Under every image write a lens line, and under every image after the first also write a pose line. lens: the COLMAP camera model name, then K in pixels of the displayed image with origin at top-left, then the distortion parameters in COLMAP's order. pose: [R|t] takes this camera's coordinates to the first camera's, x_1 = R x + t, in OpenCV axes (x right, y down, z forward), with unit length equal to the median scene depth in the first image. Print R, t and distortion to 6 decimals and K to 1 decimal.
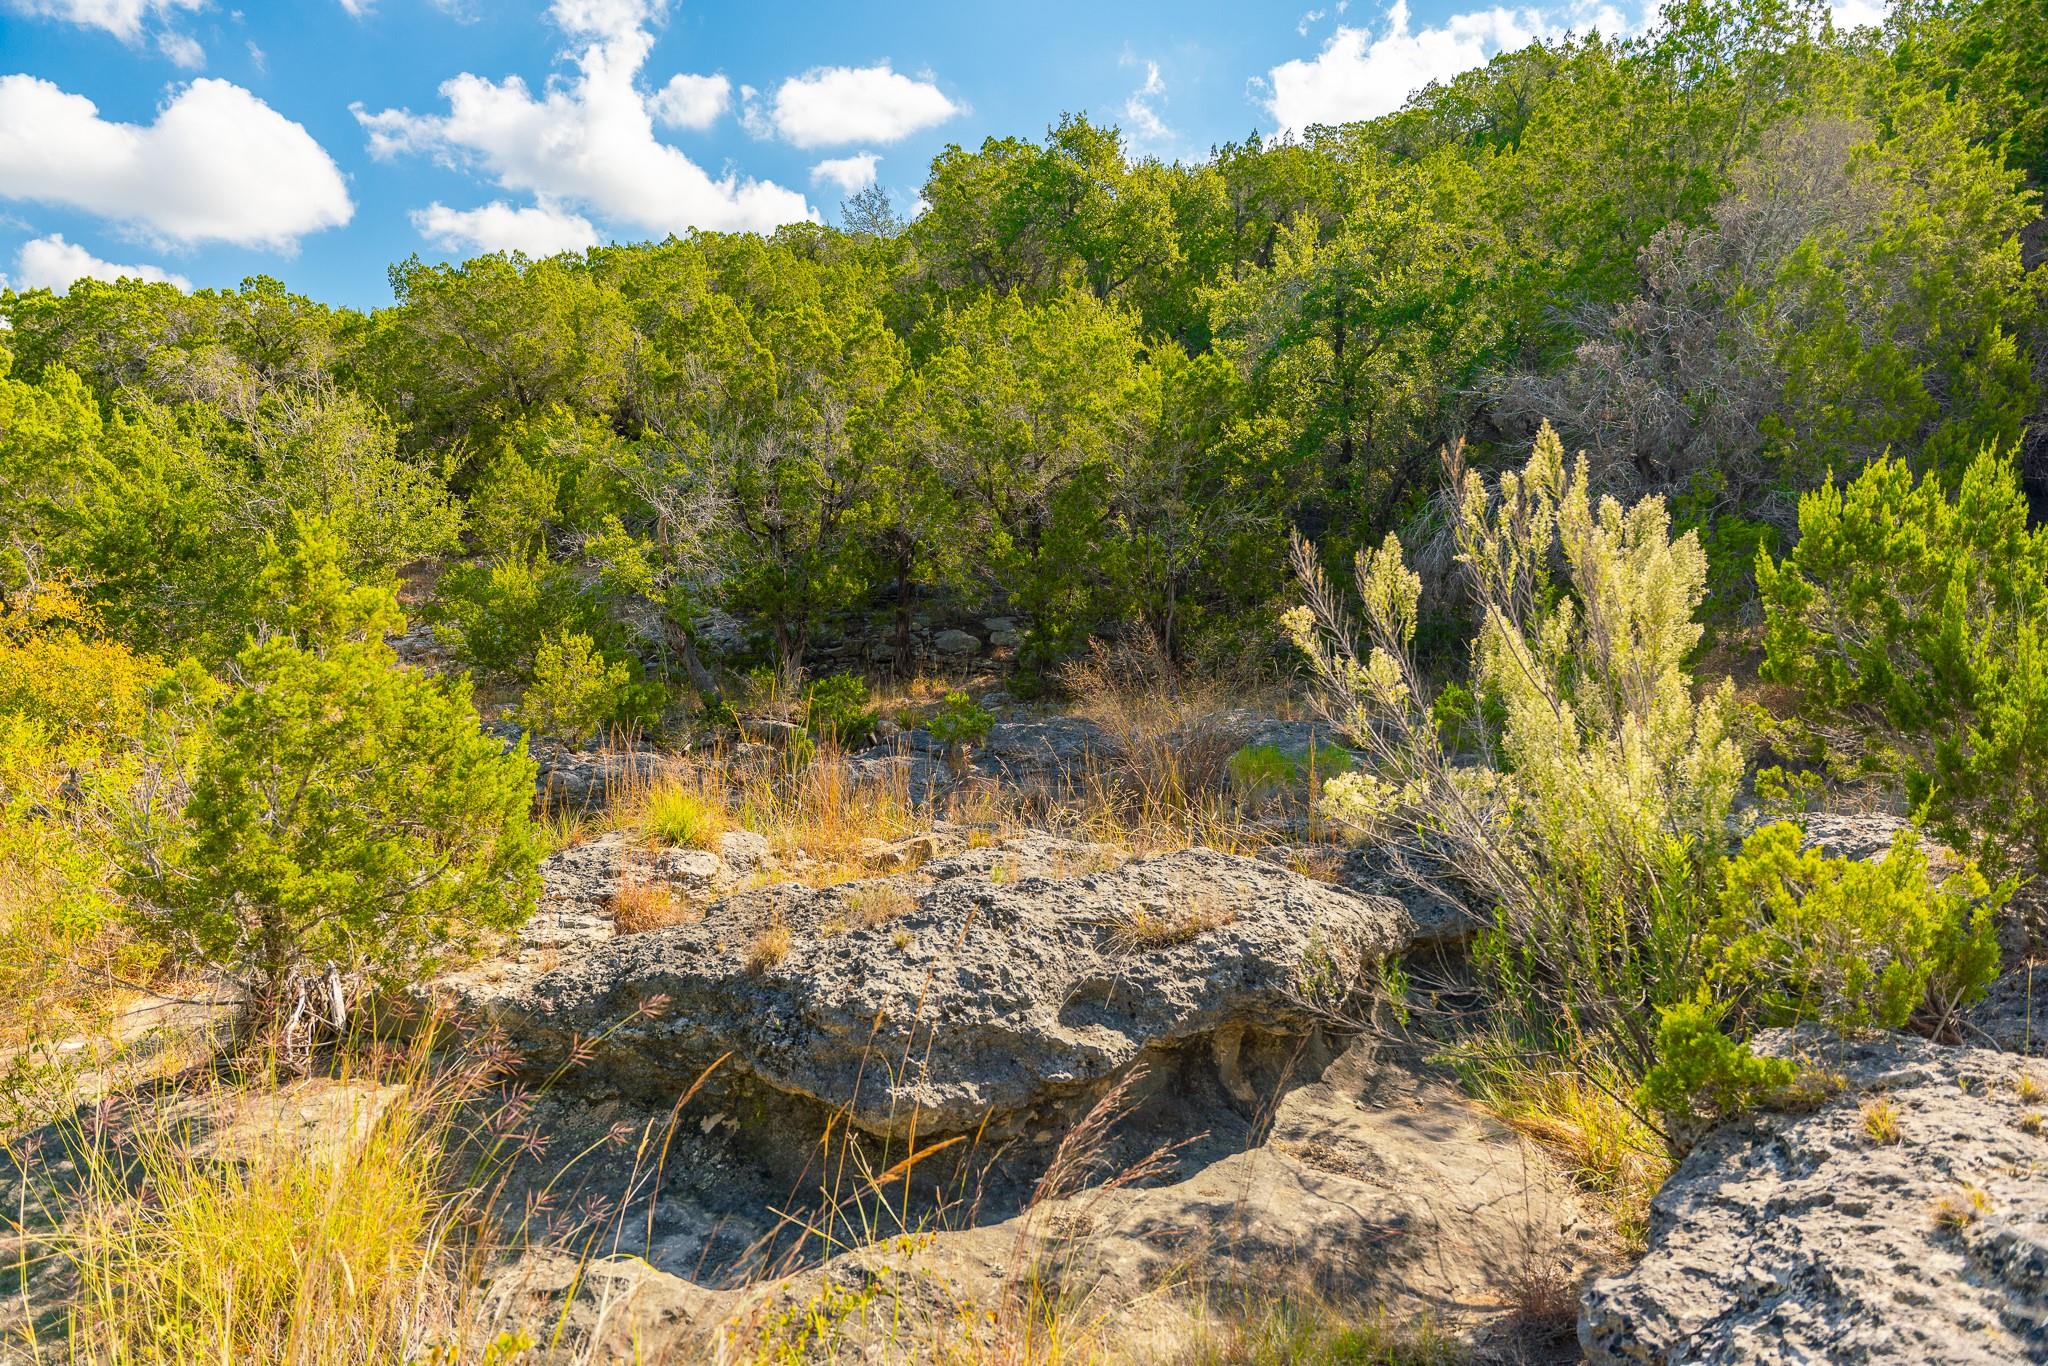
lens RADIAL K [[1366.8, 0, 1024.1], [0, 1366.8, 683.1], [0, 0, 1]] dist [-0.008975, -0.000225]
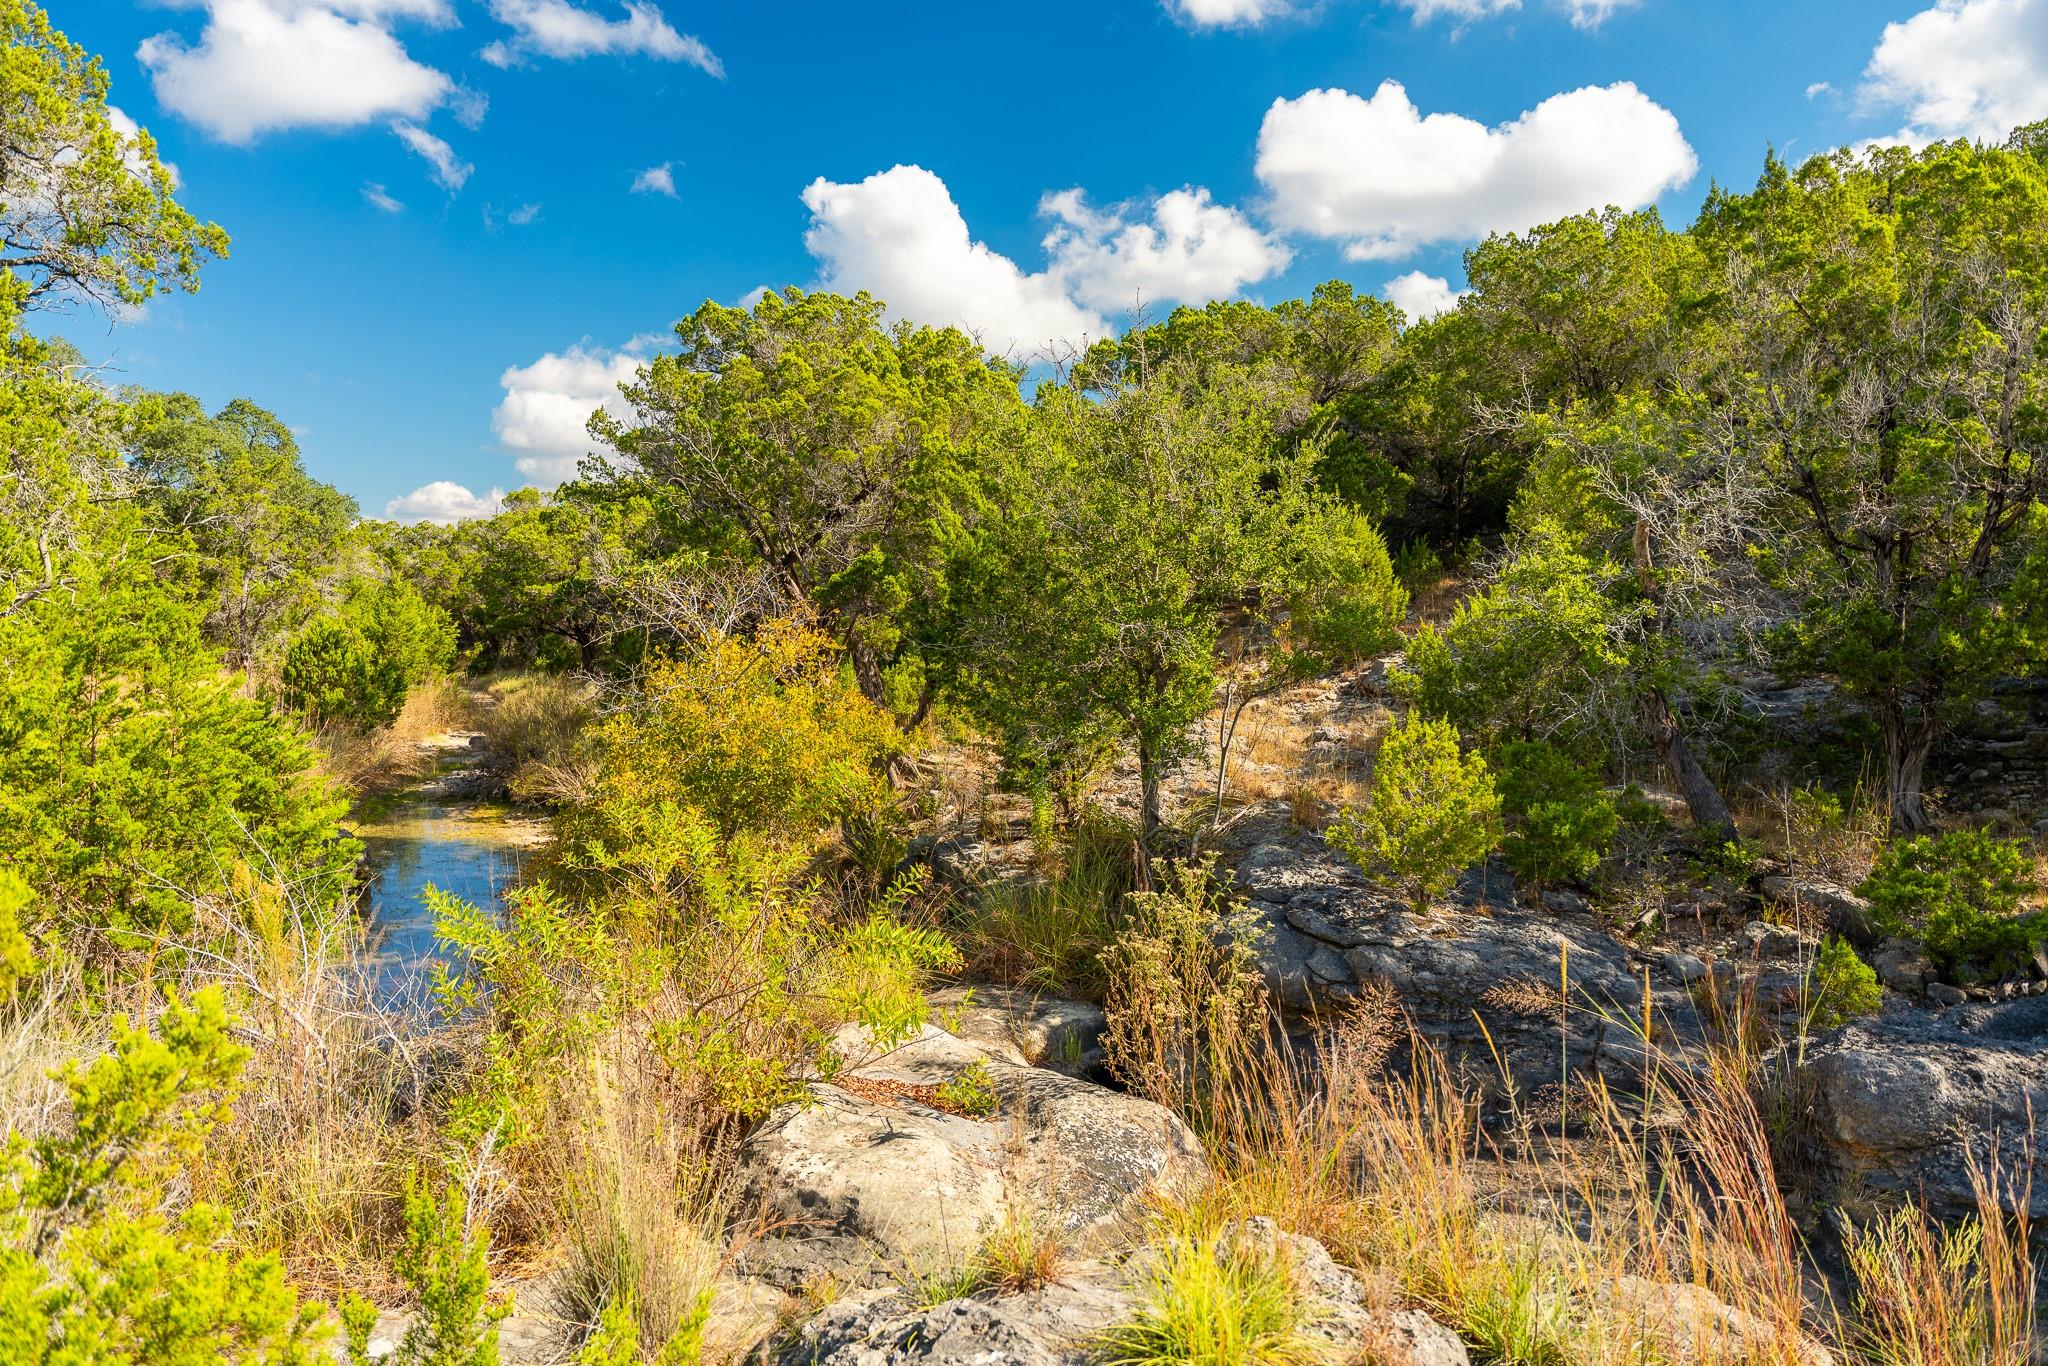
lens RADIAL K [[1366.8, 0, 1024.2], [0, 1366.8, 683.1], [0, 0, 1]] dist [-0.008975, -0.000225]
pose [[0.693660, 0.058768, -0.717901, -0.017527], [-0.066589, 0.997630, 0.017325, -0.038710], [0.717218, 0.035787, 0.695929, 0.346223]]
